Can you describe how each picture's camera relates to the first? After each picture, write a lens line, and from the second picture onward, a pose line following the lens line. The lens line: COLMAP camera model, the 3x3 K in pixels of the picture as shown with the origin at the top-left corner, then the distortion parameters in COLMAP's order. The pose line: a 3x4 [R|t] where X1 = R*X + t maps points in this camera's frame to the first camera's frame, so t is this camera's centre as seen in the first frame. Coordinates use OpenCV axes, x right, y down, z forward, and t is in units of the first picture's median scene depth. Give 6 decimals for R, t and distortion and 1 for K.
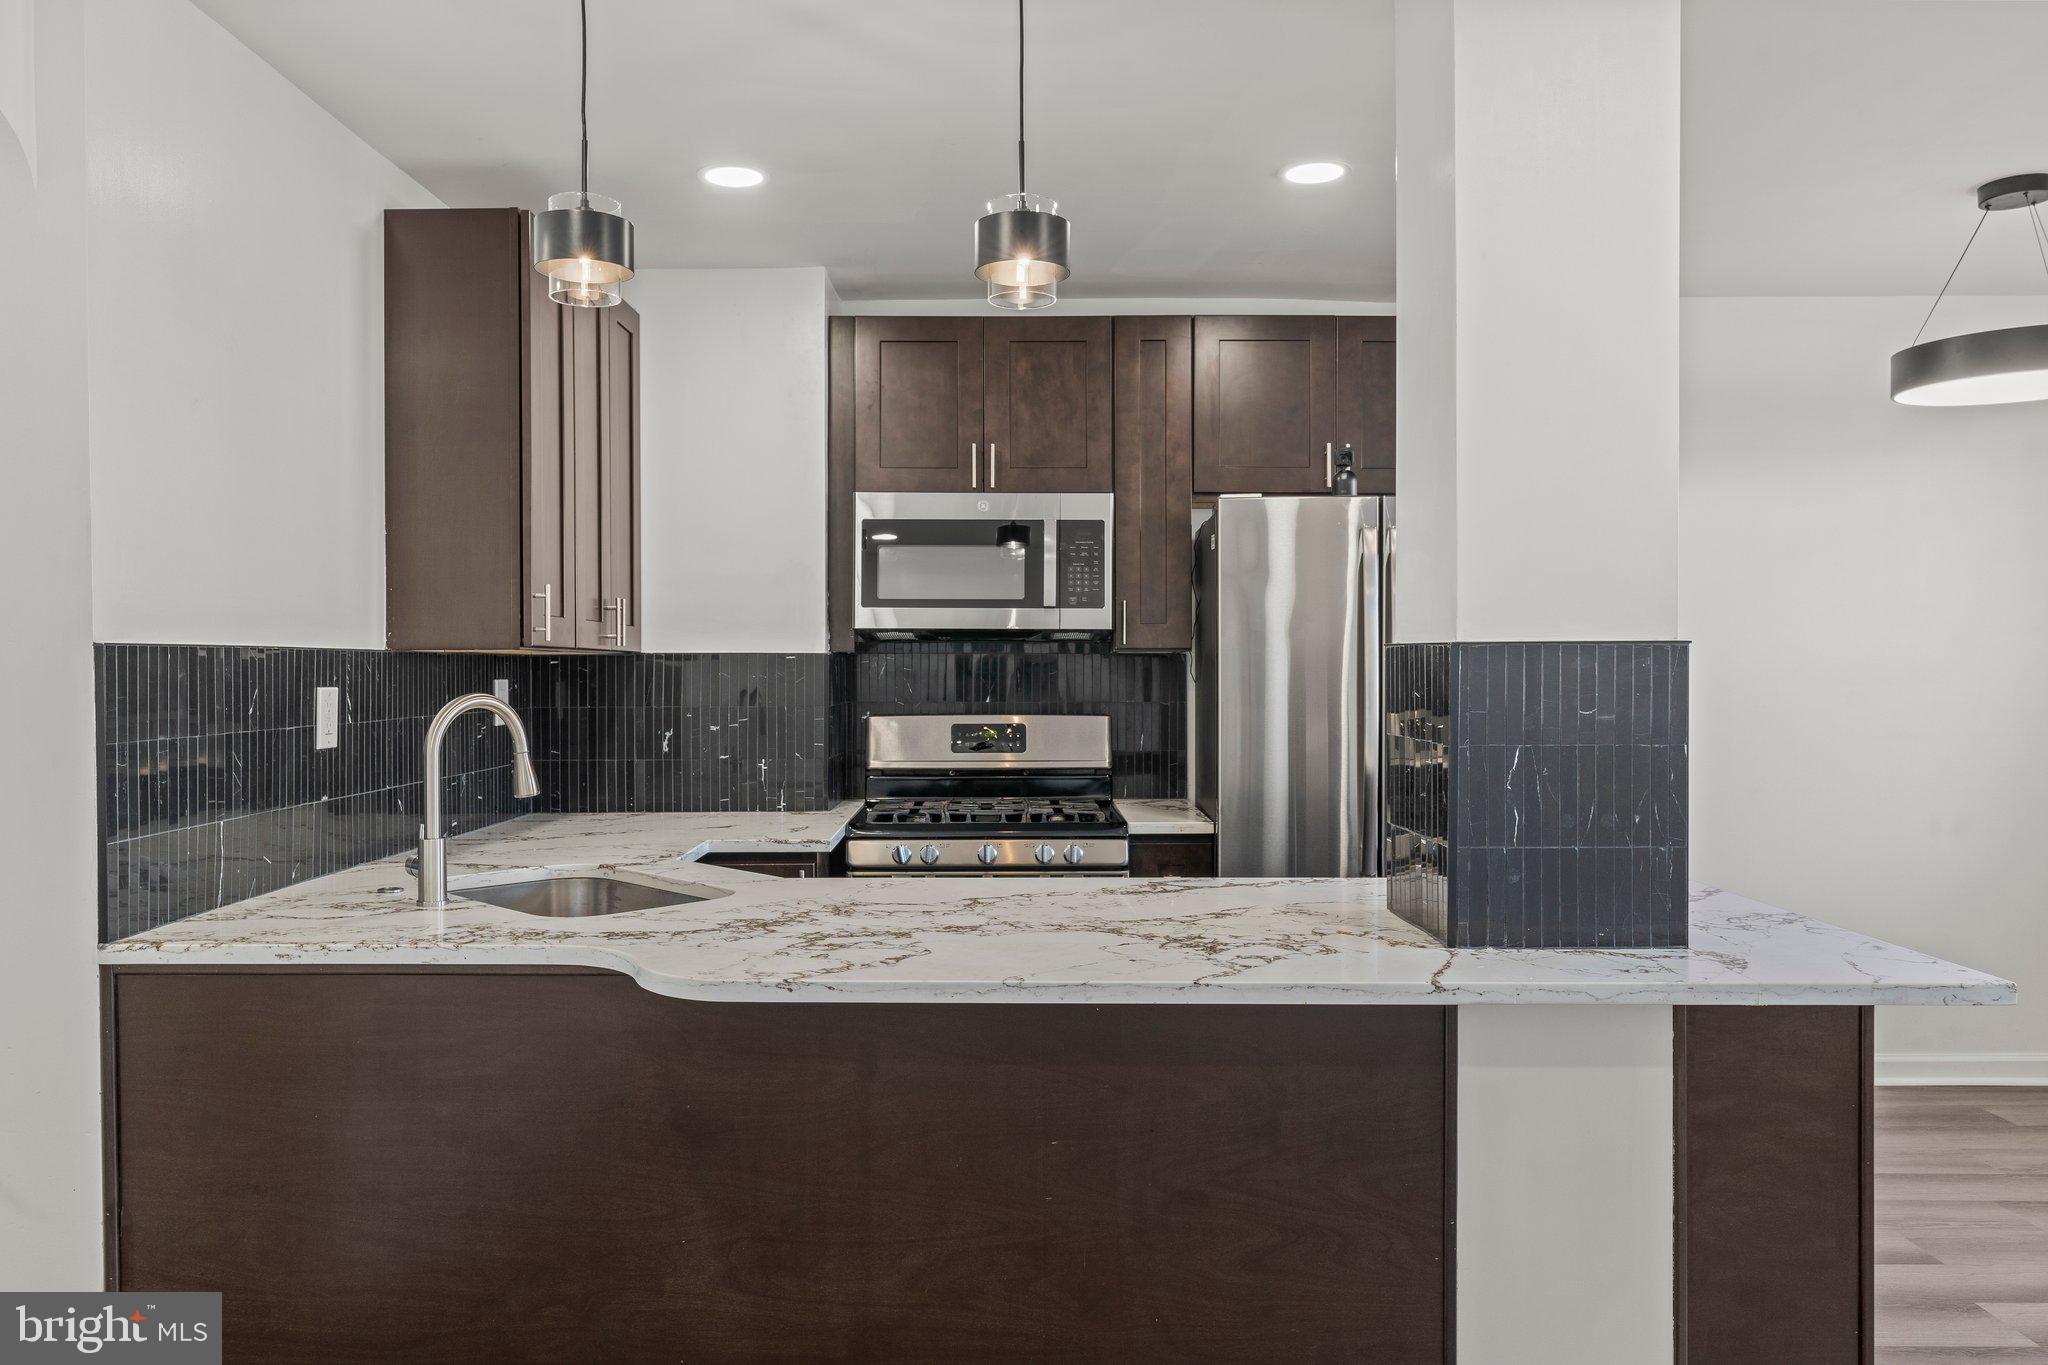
lens RADIAL K [[1408.6, 0, 982.3], [0, 1408.6, 674.5], [0, 0, 1]] dist [-0.005130, 0.002765]
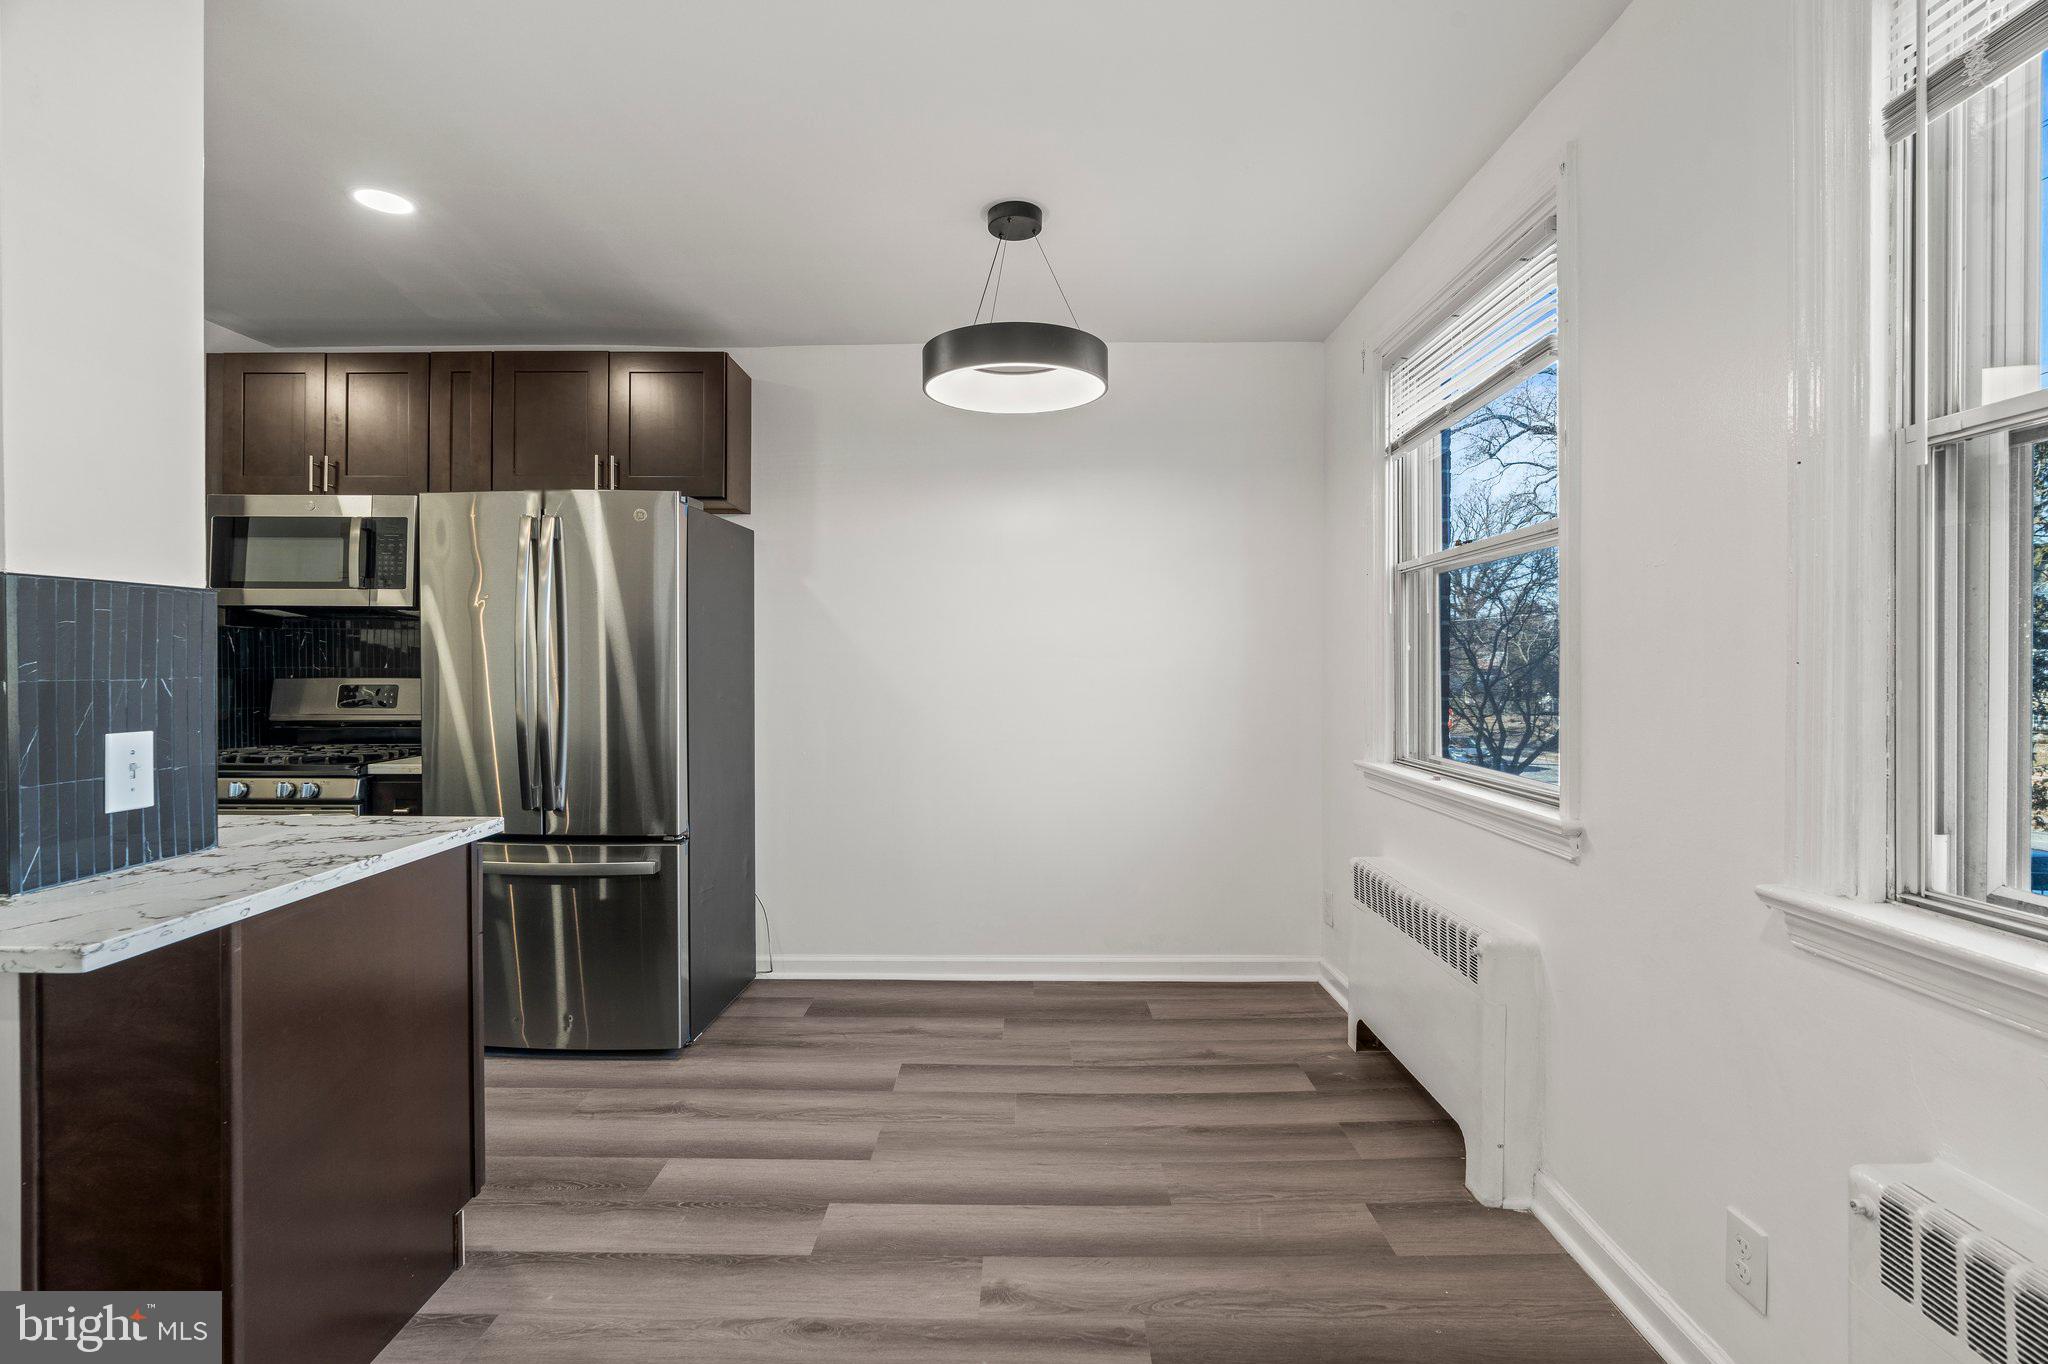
lens RADIAL K [[932.9, 0, 993.8], [0, 932.9, 672.0], [0, 0, 1]] dist [-0.014870, 0.005282]
pose [[0.999975, 0.004557, -0.005387, 0.599551], [-0.004539, 0.999984, 0.003343, 0.019490], [0.005402, -0.003318, 0.999980, 0.196404]]
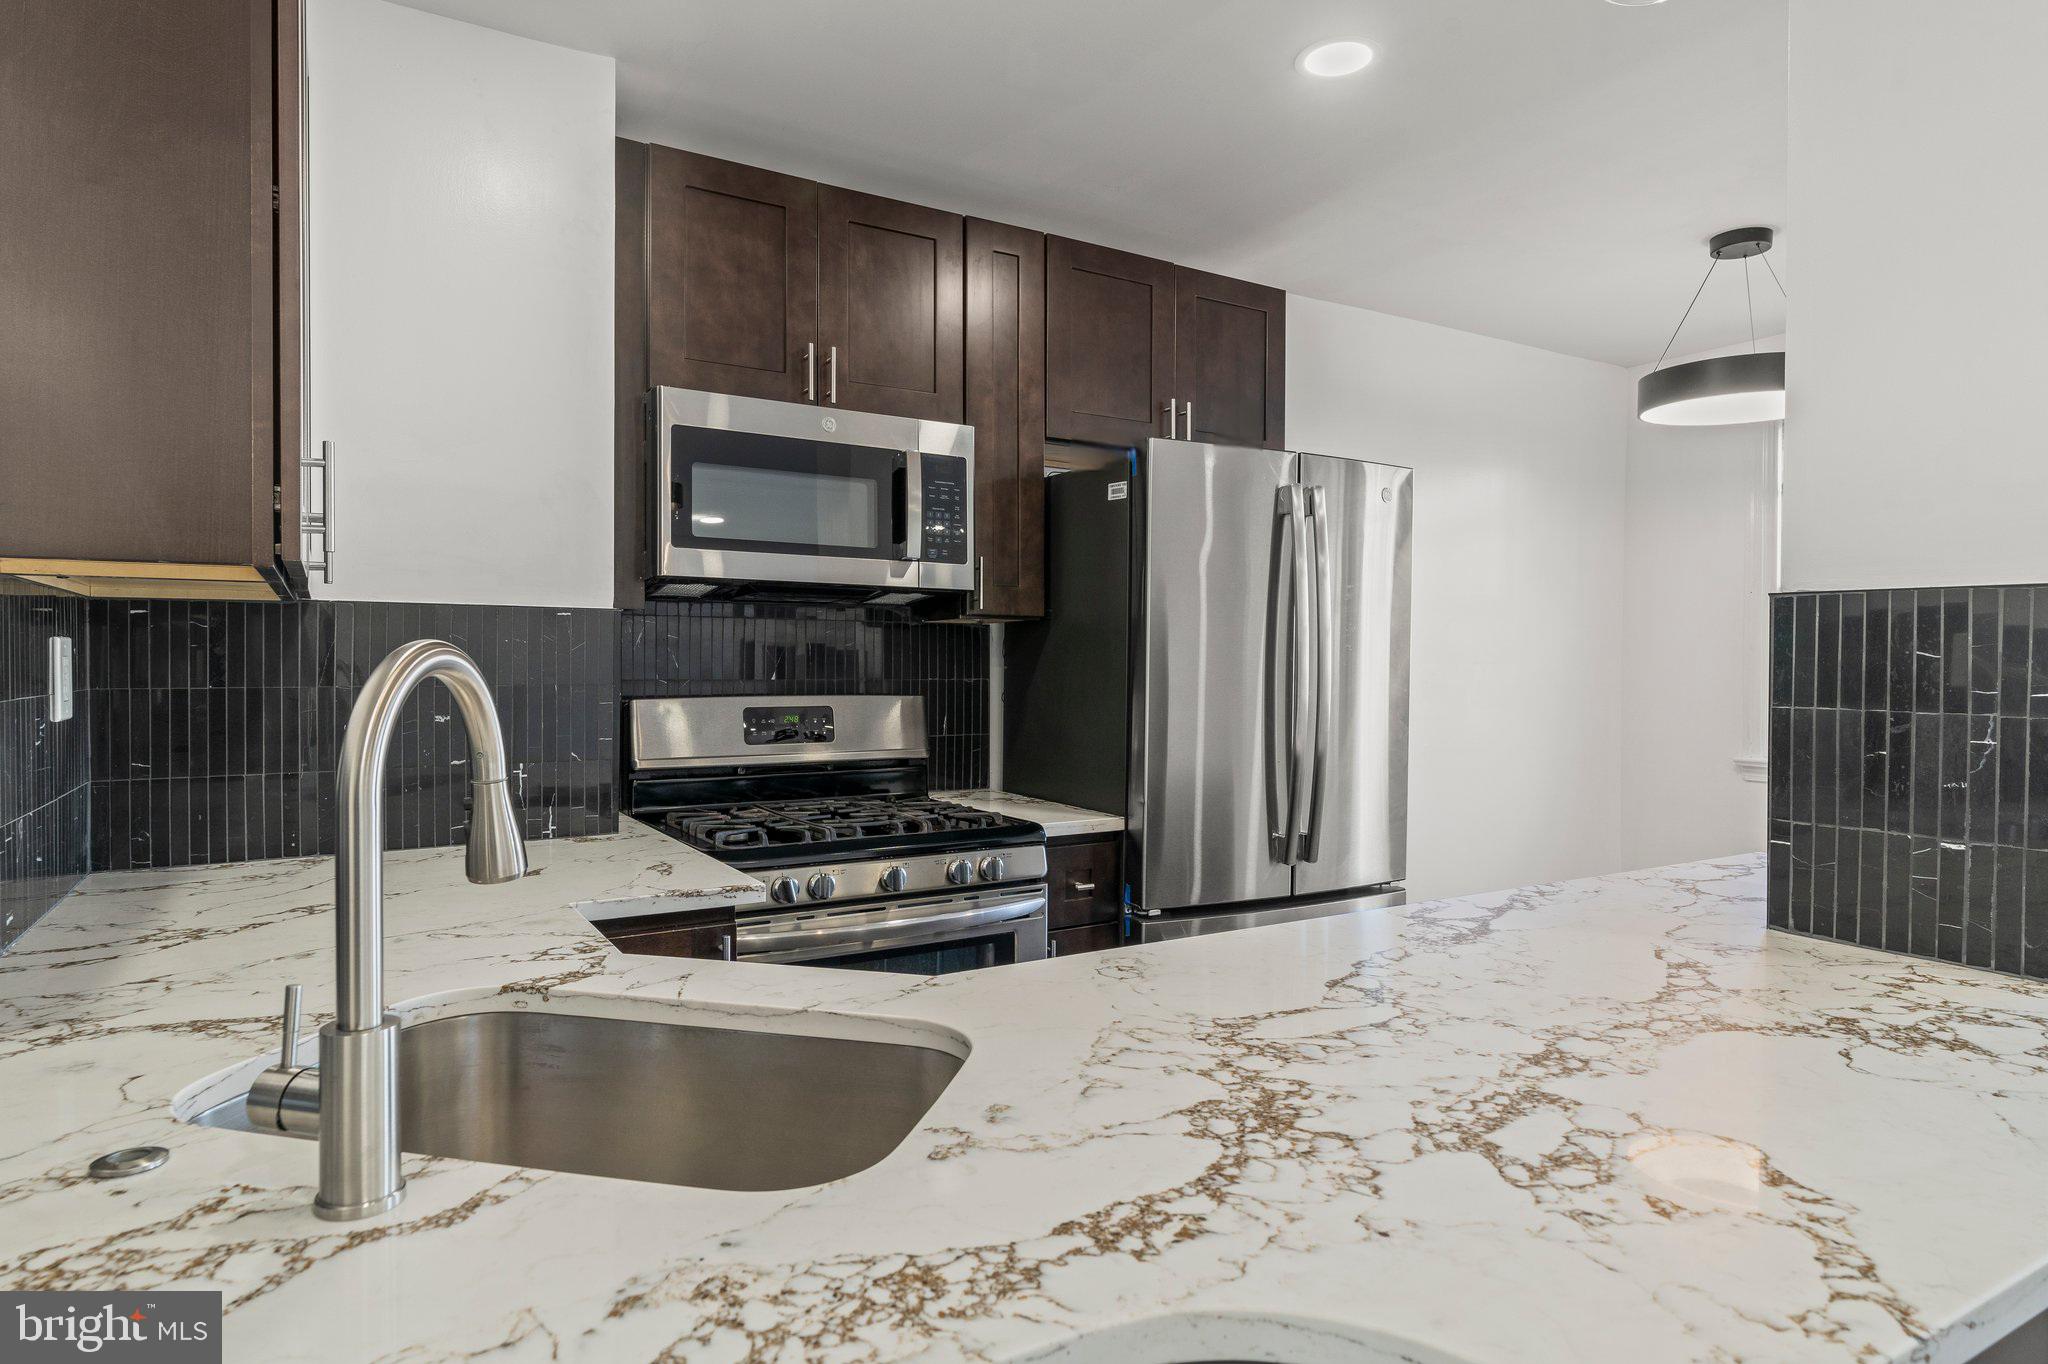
lens RADIAL K [[1169.4, 0, 1024.4], [0, 1169.4, 685.5], [0, 0, 1]] dist [-0.019756, 0.000711]
pose [[0.850123, -0.003711, 0.526570, -0.245095], [-0.004822, 0.999878, 0.014831, 0.013315], [-0.526561, -0.015147, 0.850002, 0.397255]]
